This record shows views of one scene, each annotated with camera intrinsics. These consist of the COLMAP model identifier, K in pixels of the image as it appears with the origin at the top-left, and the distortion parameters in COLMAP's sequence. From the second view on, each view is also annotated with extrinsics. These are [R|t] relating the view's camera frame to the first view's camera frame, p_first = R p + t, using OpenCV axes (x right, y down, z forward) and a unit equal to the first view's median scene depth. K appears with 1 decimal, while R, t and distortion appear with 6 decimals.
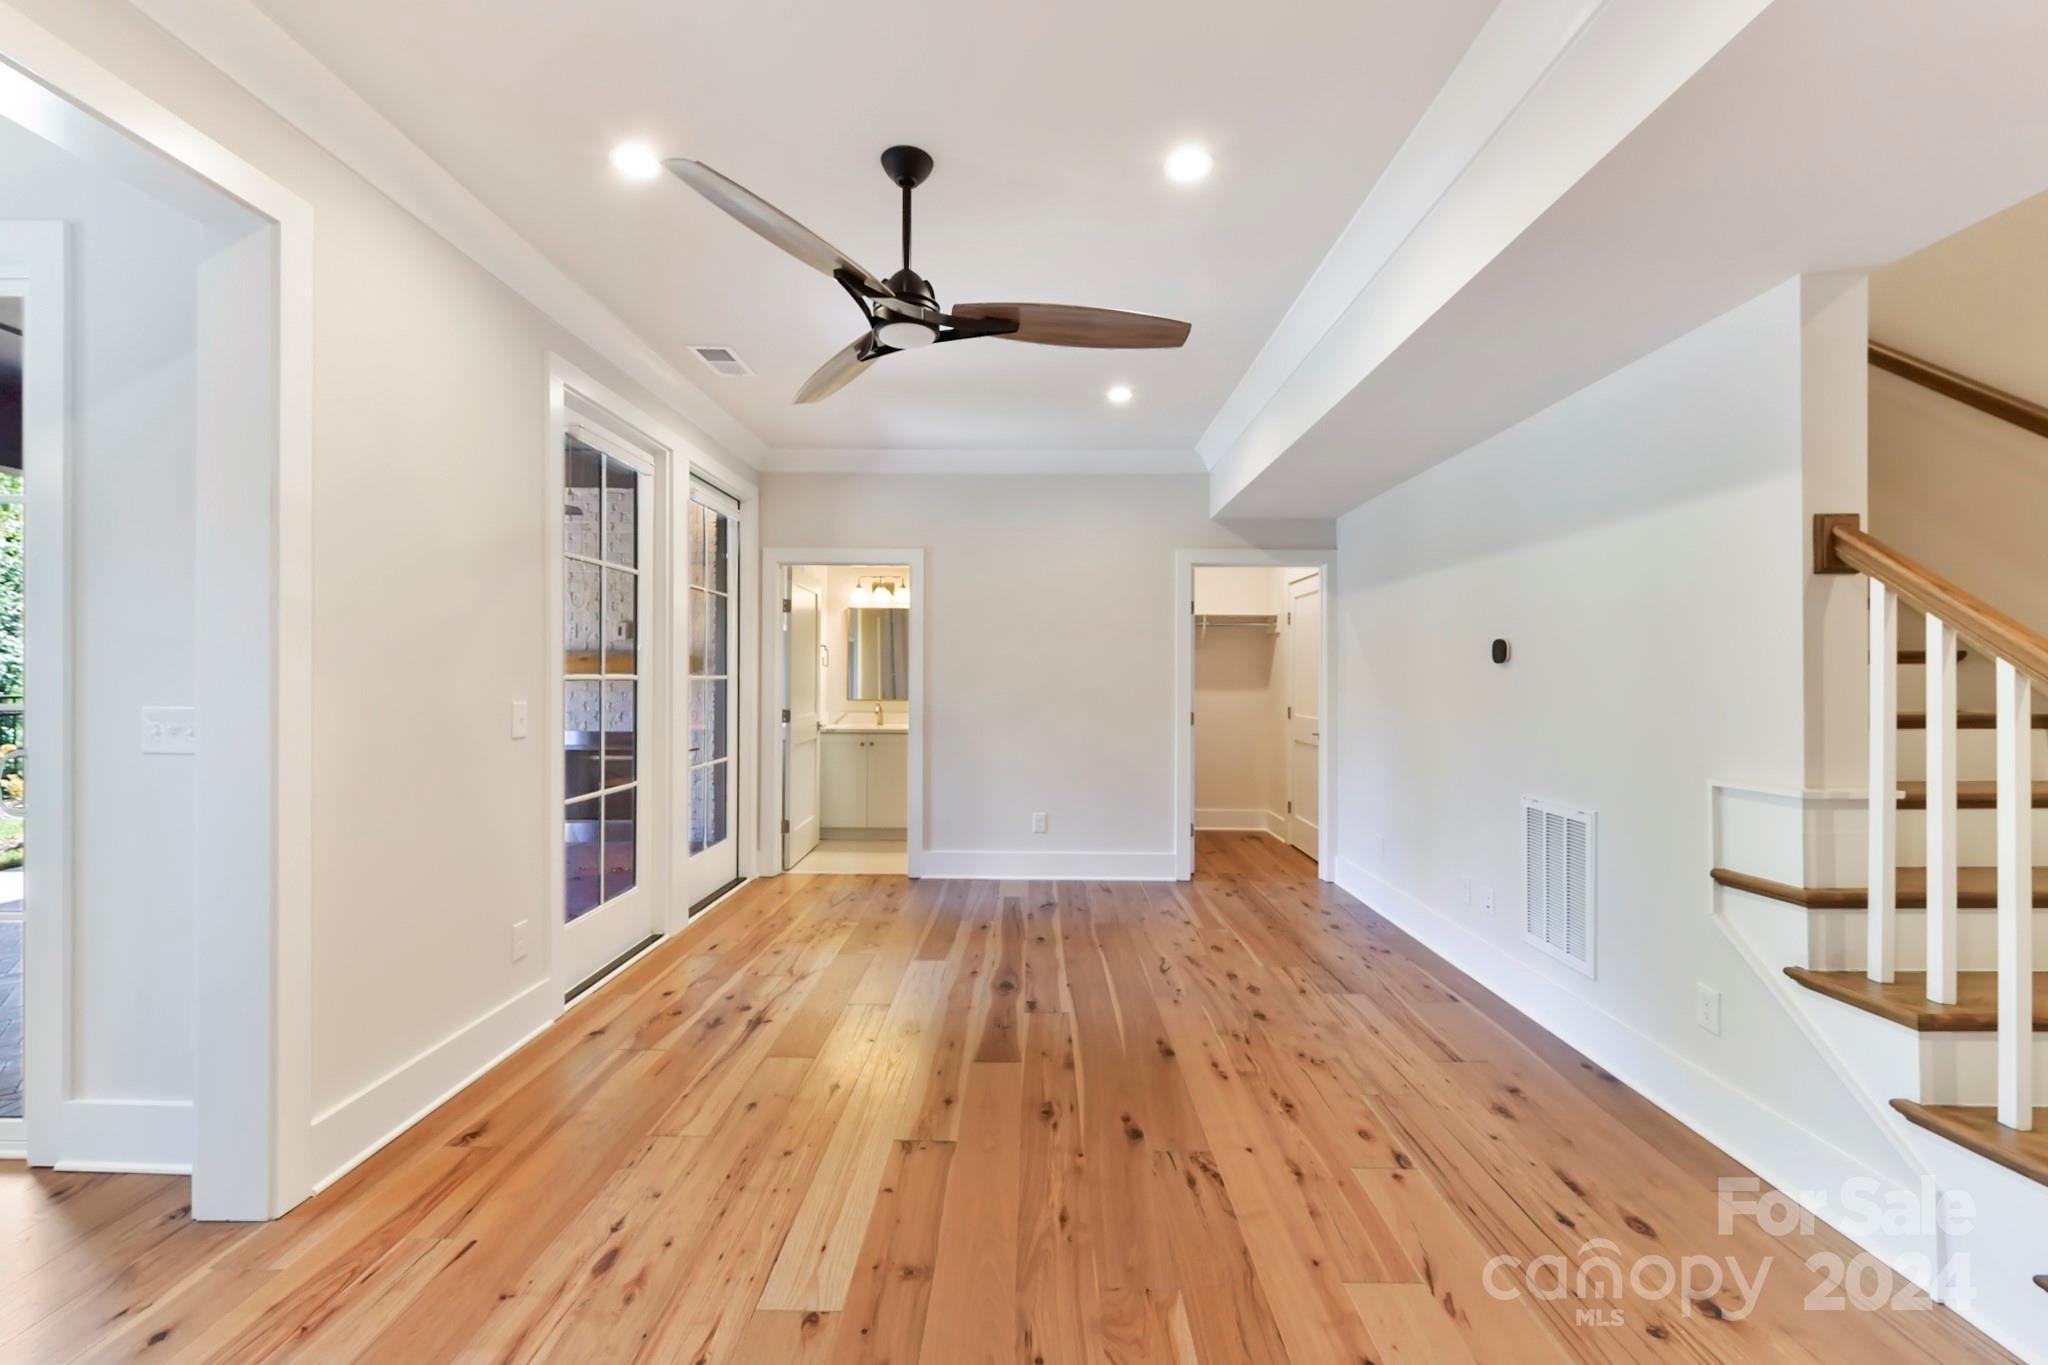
lens RADIAL K [[812.1, 0, 1024.0], [0, 812.1, 678.2], [0, 0, 1]] dist [0.008397, -0.002543]
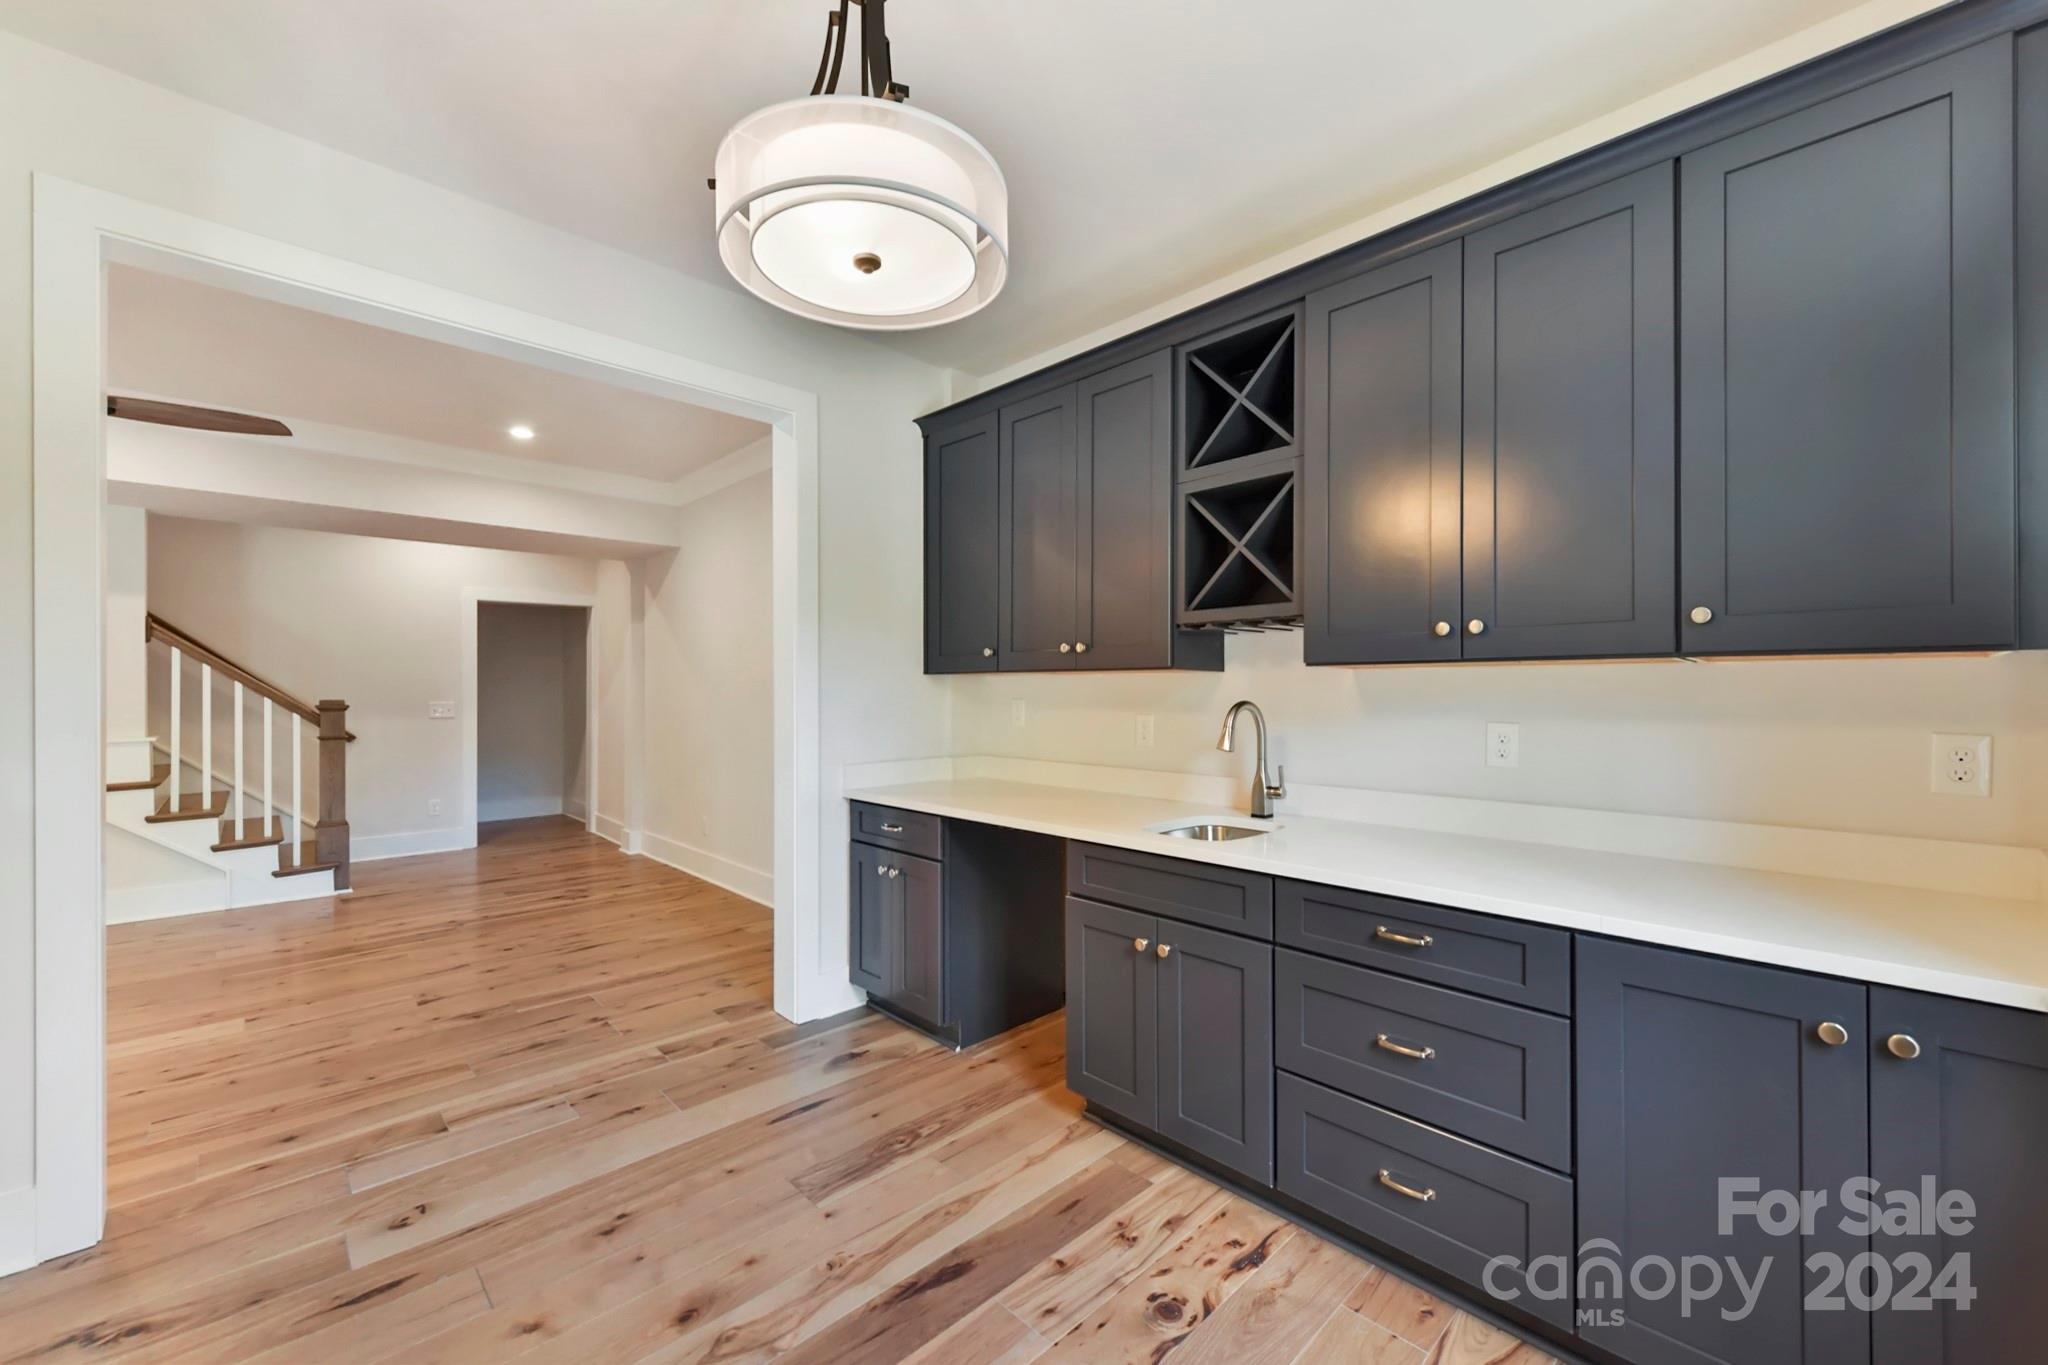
lens RADIAL K [[812.1, 0, 1043.1], [0, 812.1, 686.3], [0, 0, 1]] dist [0.008397, -0.002543]
pose [[-0.709869, -0.001409, 0.704332, -1.604993], [-0.005097, 0.999982, -0.003138, -0.009218], [-0.704315, -0.005818, -0.709863, 0.570423]]
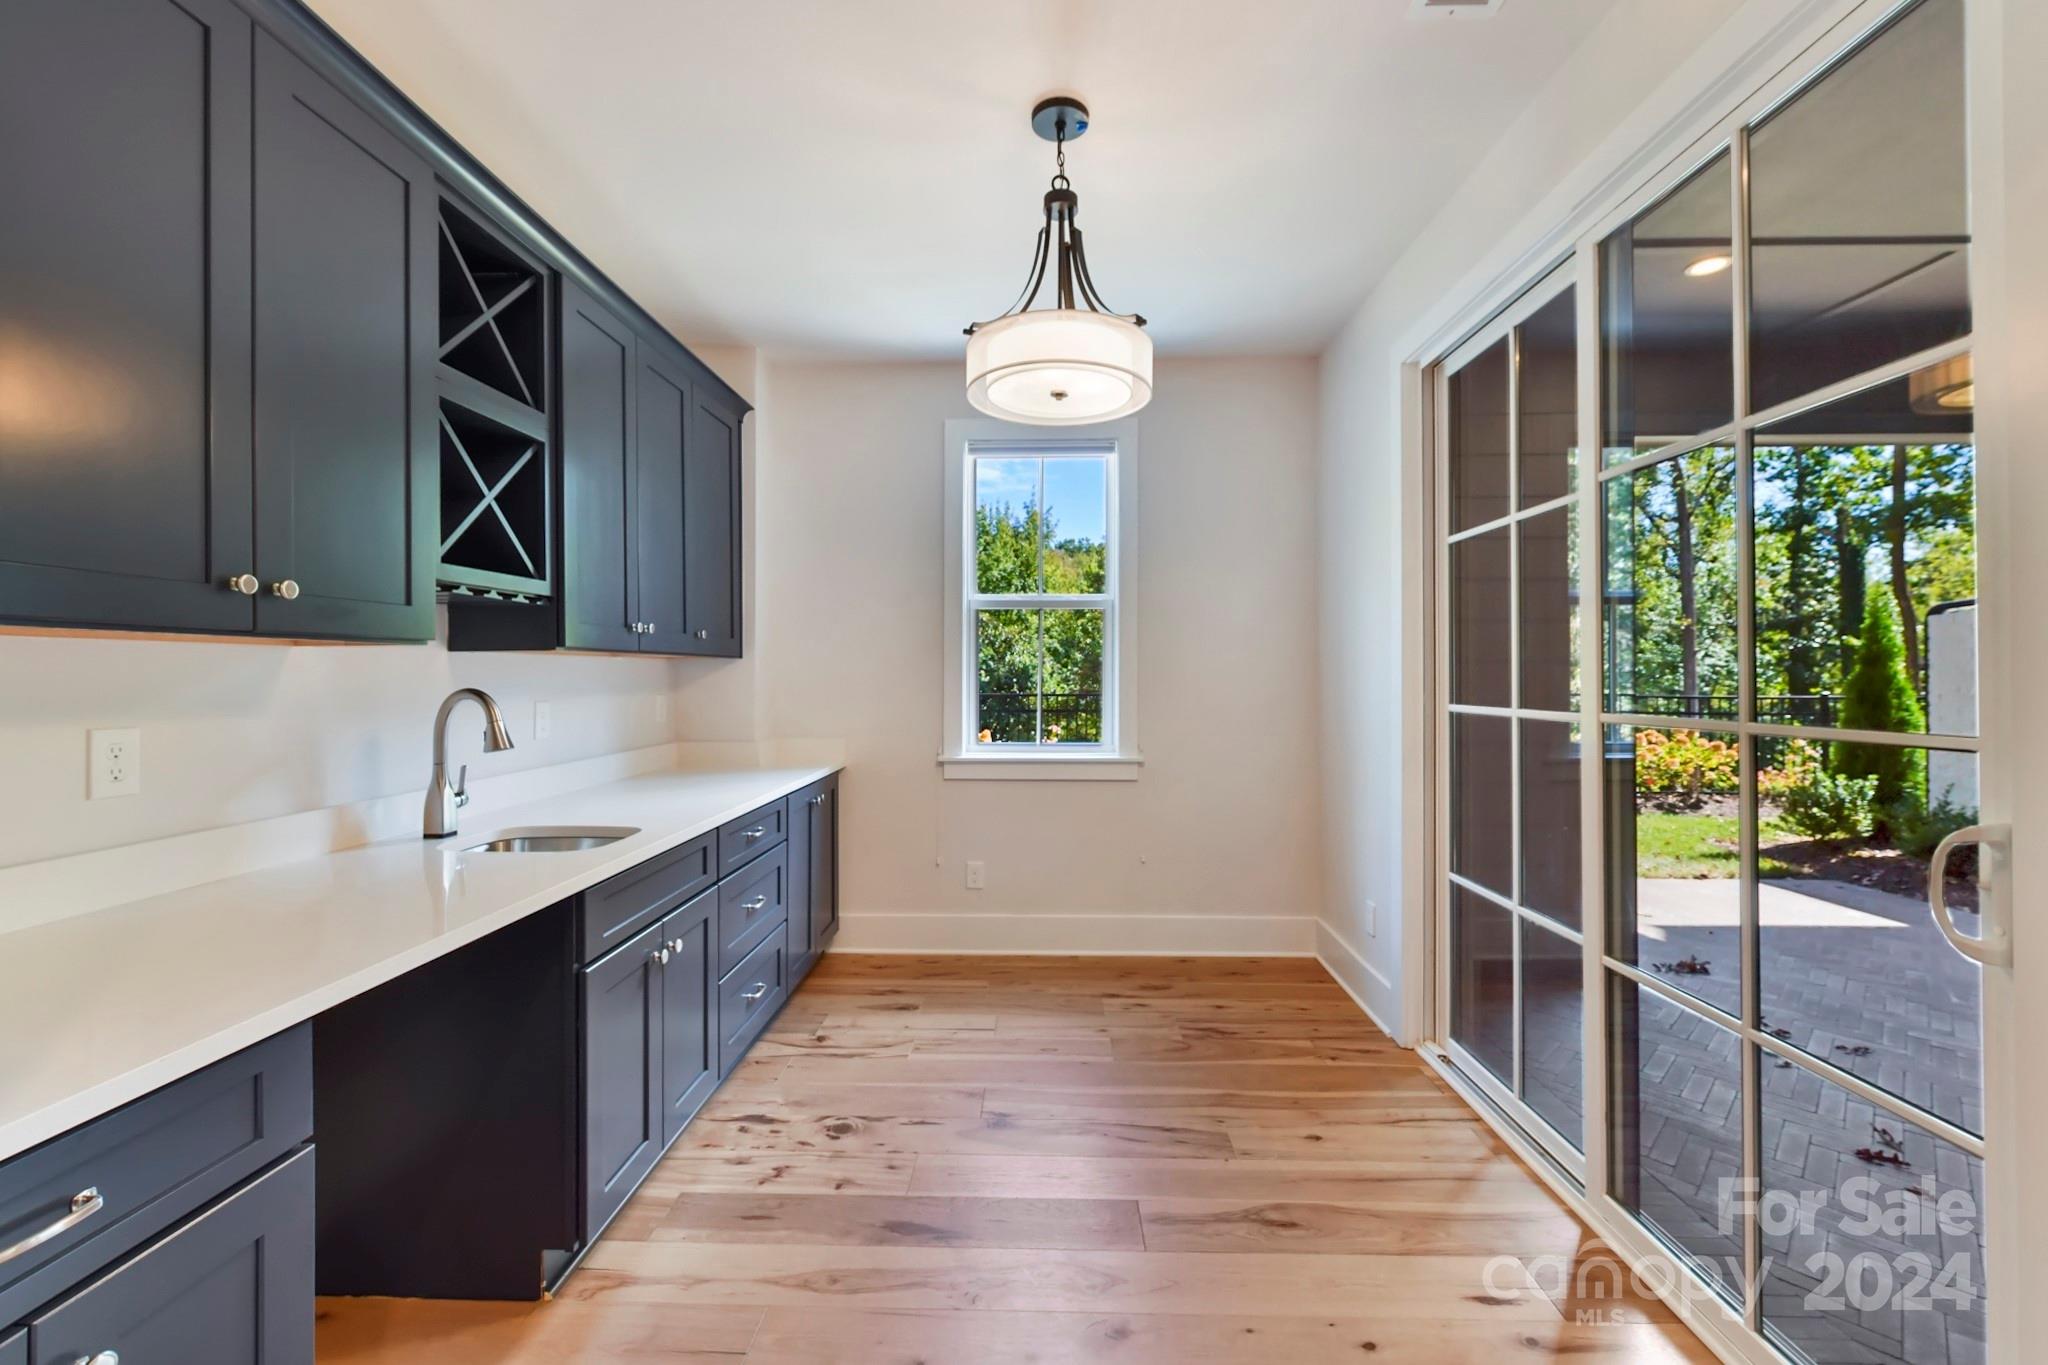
lens RADIAL K [[812.1, 0, 1024.0], [0, 812.1, 665.6], [0, 0, 1]] dist [0.008397, -0.002543]
pose [[-0.019180, -0.011318, -0.999752, -0.555759], [0.001001, 0.999935, -0.011339, -0.008633], [0.999816, -0.001218, -0.019168, 0.308746]]
